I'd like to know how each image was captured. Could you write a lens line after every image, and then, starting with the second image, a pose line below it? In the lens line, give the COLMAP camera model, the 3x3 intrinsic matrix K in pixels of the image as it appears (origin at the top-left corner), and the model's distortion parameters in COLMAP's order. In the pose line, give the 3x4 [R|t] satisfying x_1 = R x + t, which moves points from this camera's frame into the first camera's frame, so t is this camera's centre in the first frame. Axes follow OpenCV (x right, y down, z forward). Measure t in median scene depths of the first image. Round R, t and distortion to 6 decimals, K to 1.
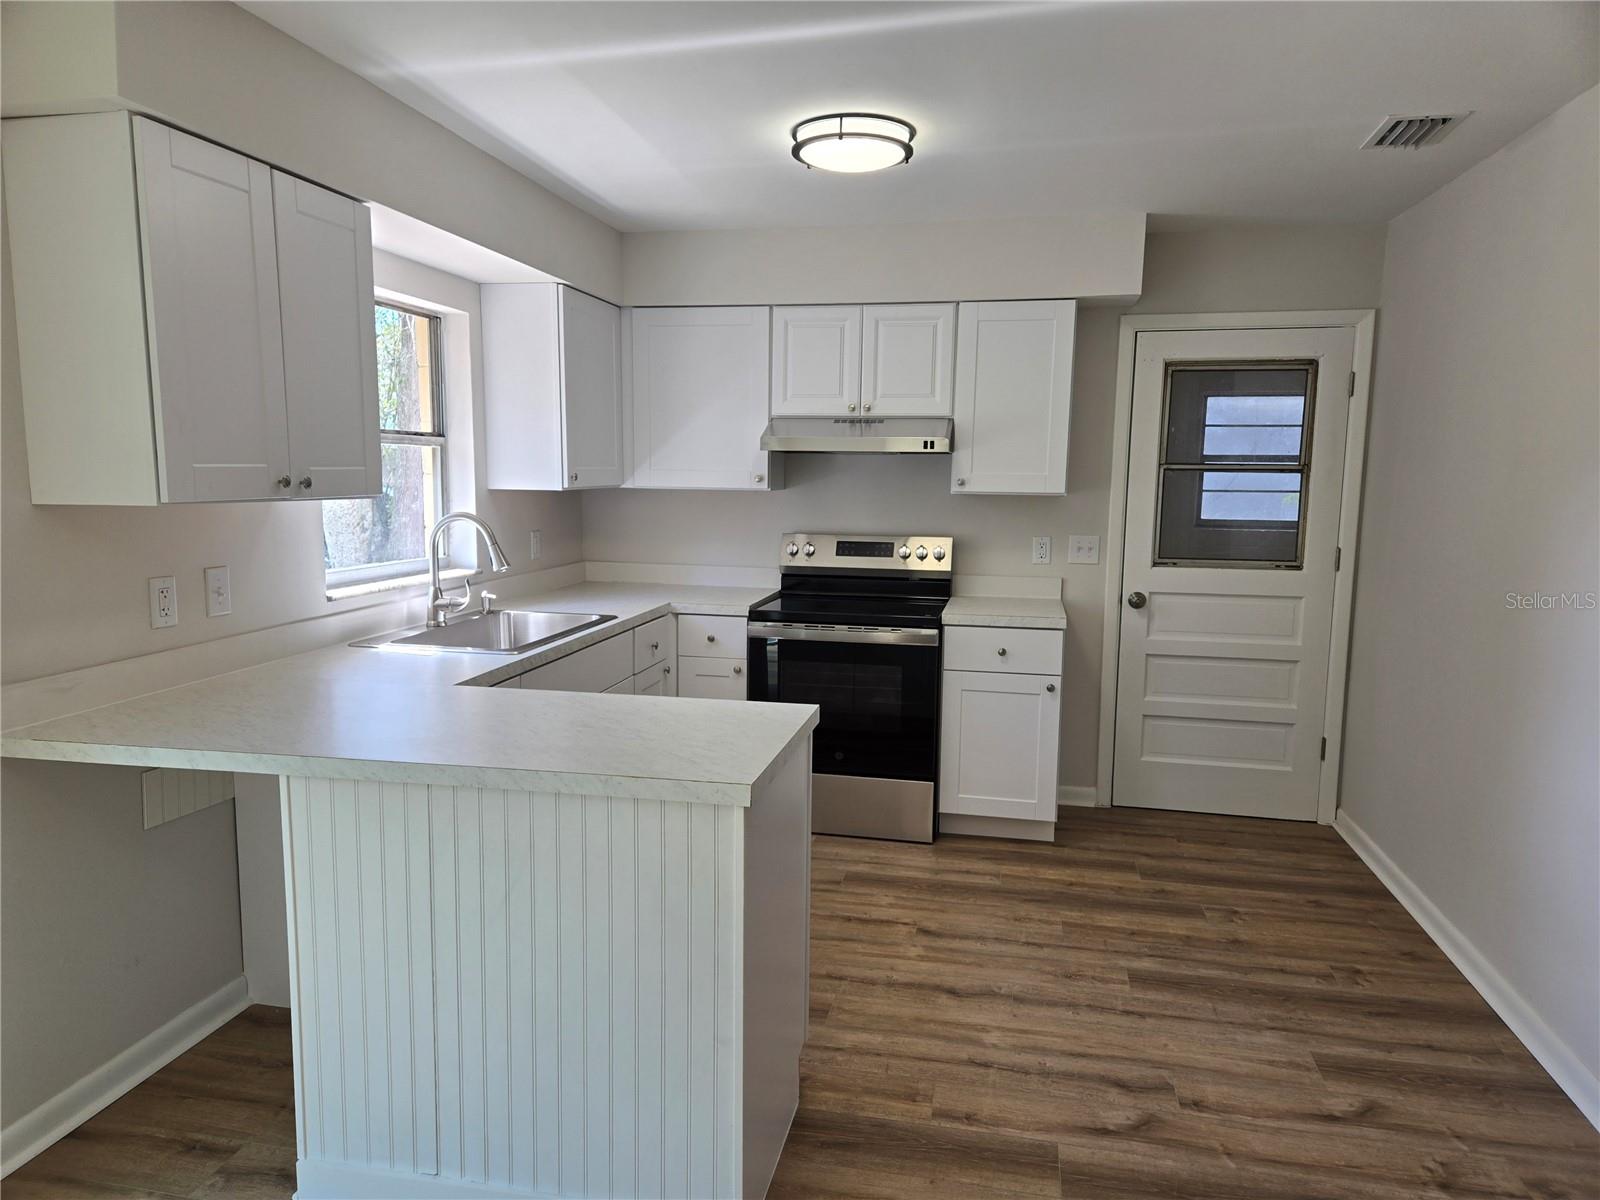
lens RADIAL K [[1065.5, 0, 792.6], [0, 1065.5, 616.6], [0, 0, 1]] dist [0.054129, -0.035499]
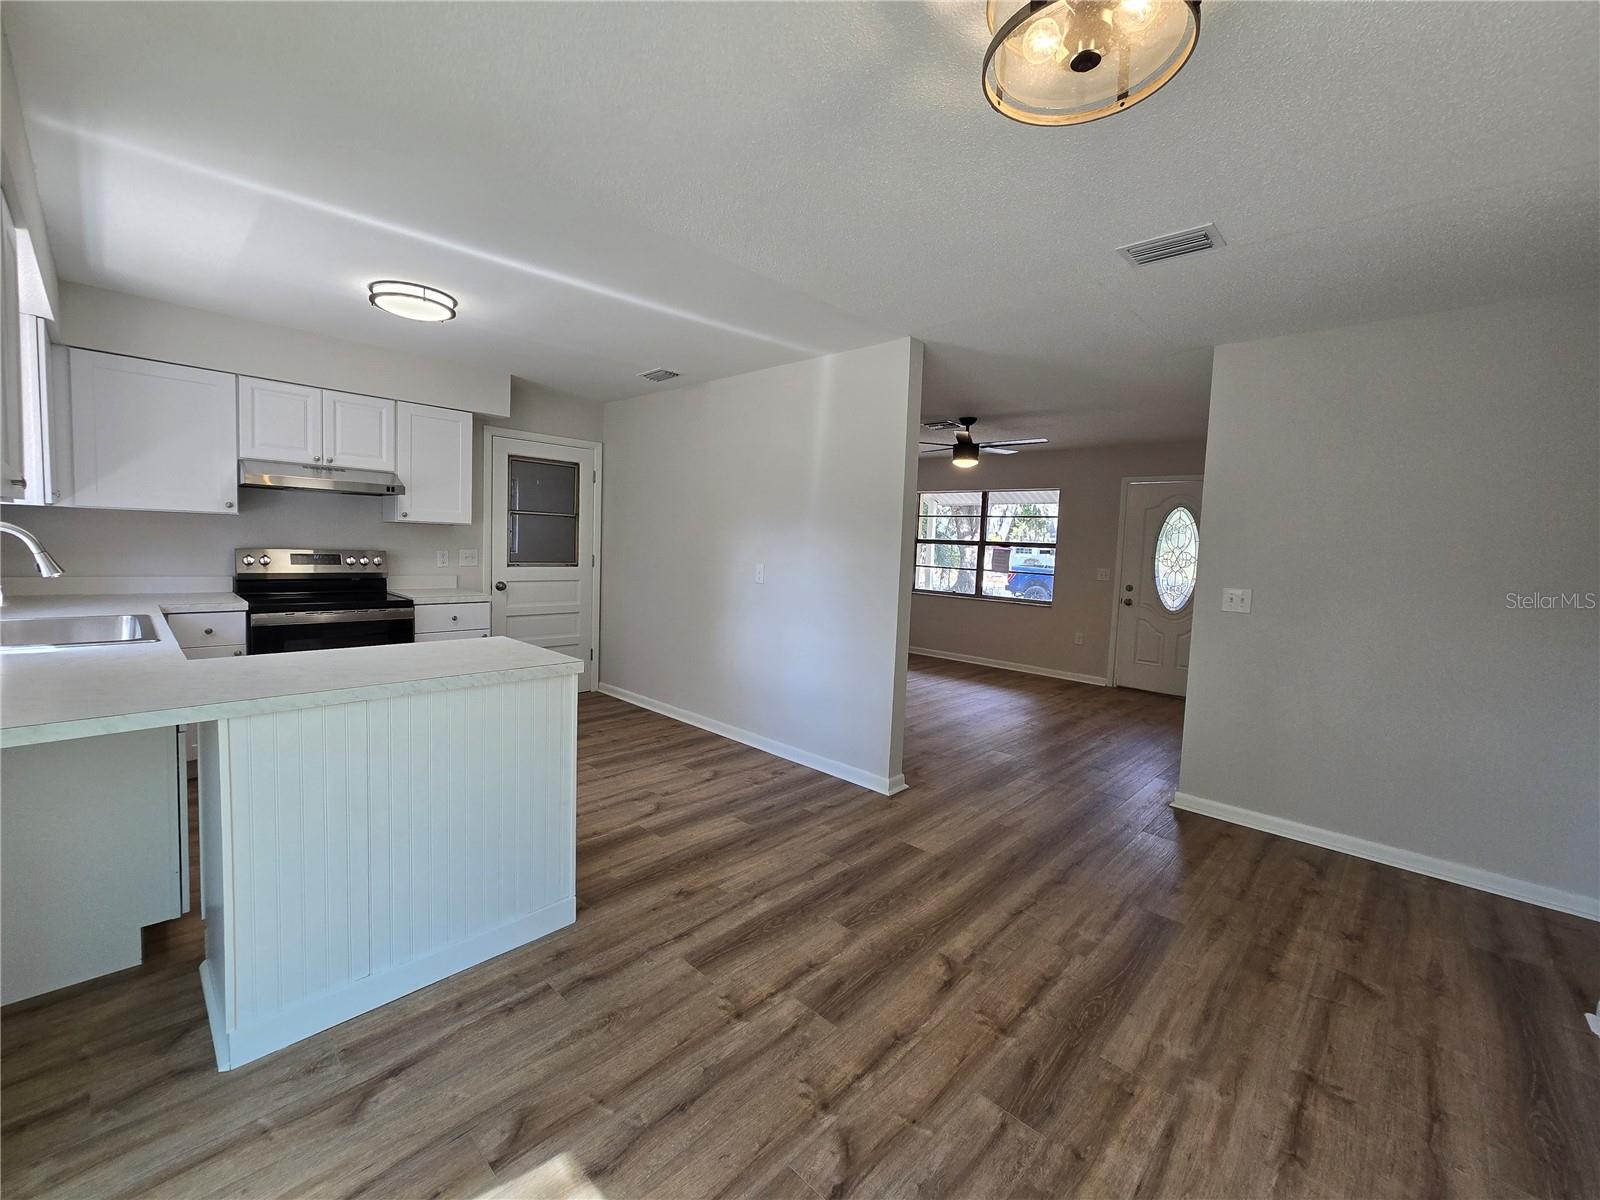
lens RADIAL K [[658.1, 0, 788.6], [0, 658.1, 593.6], [0, 0, 1]] dist [0.001556, 0.000851]
pose [[0.534233, -0.056780, 0.843428, -0.447722], [0.080623, 0.996616, 0.016026, 0.024209], [-0.841484, 0.059438, 0.537002, 0.018208]]
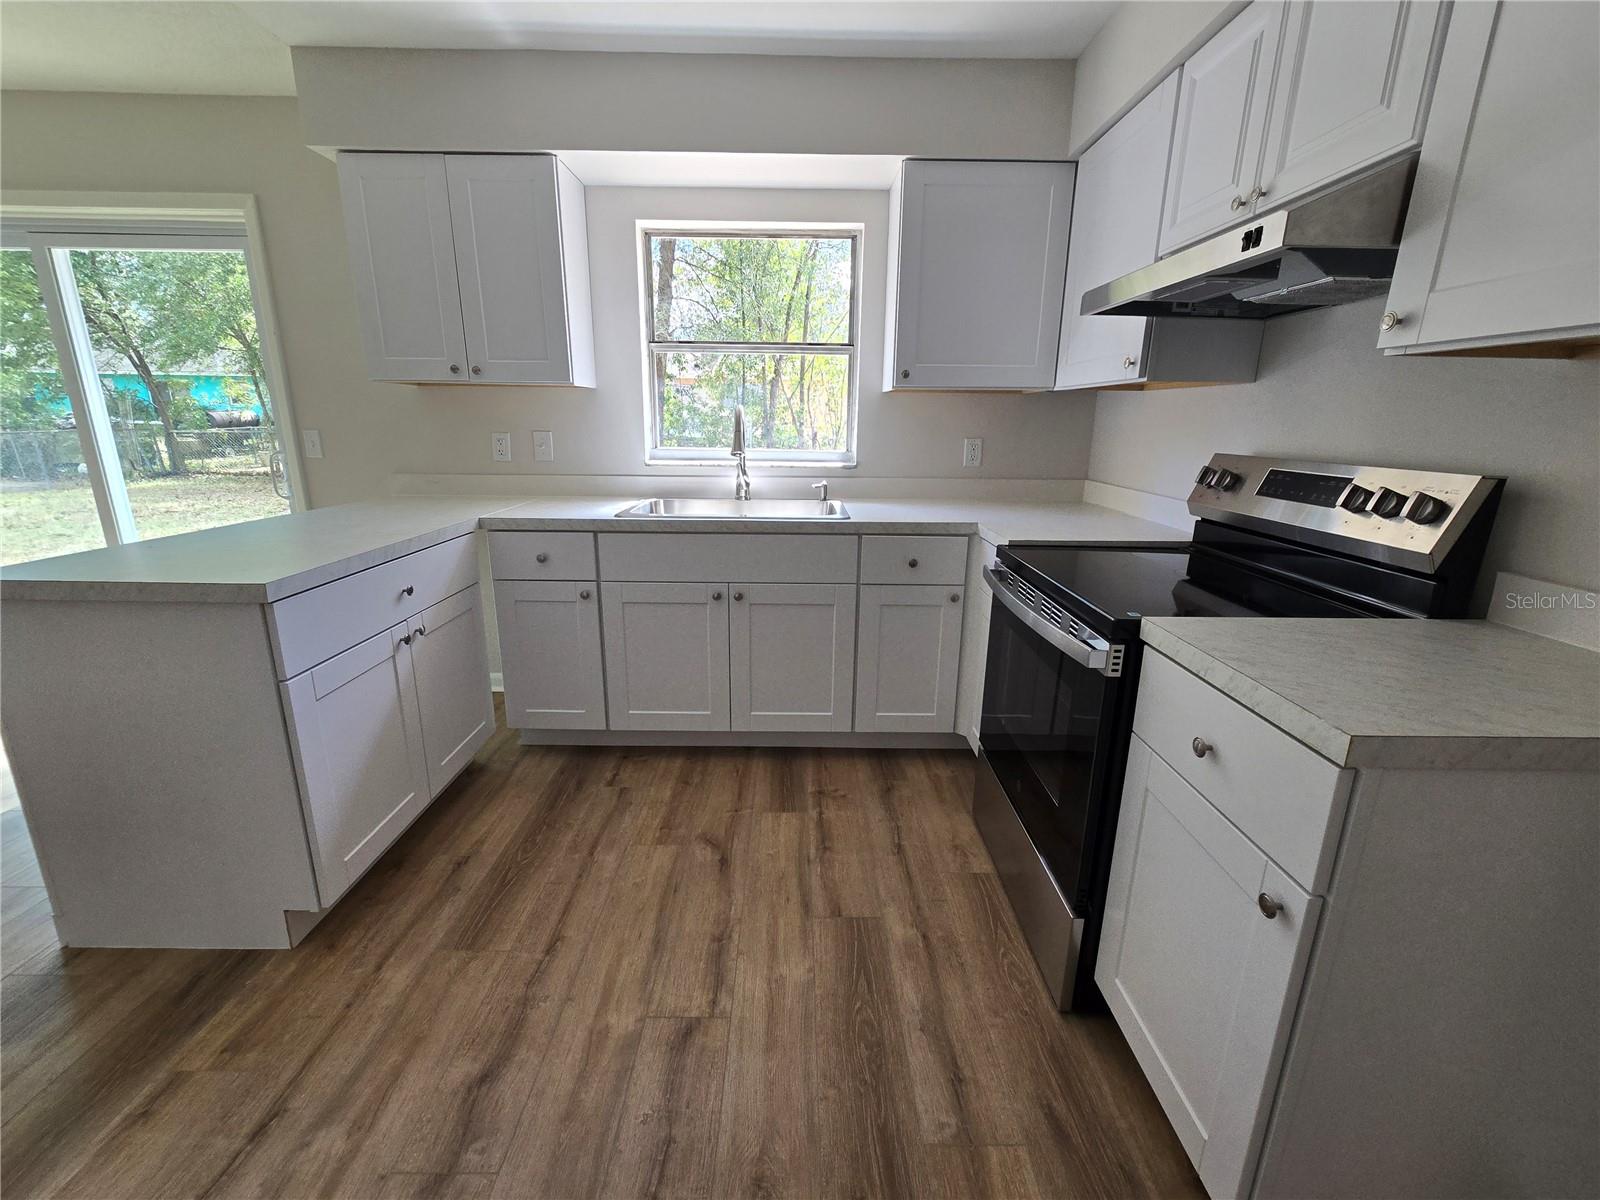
lens RADIAL K [[658.1, 0, 794.1], [0, 658.1, 587.4], [0, 0, 1]] dist [0.001556, 0.000851]
pose [[0.211186, 0.232780, -0.949323, 0.449344], [-0.146169, 0.967828, 0.204801, -0.061169], [0.966455, 0.095510, 0.238416, 0.918291]]
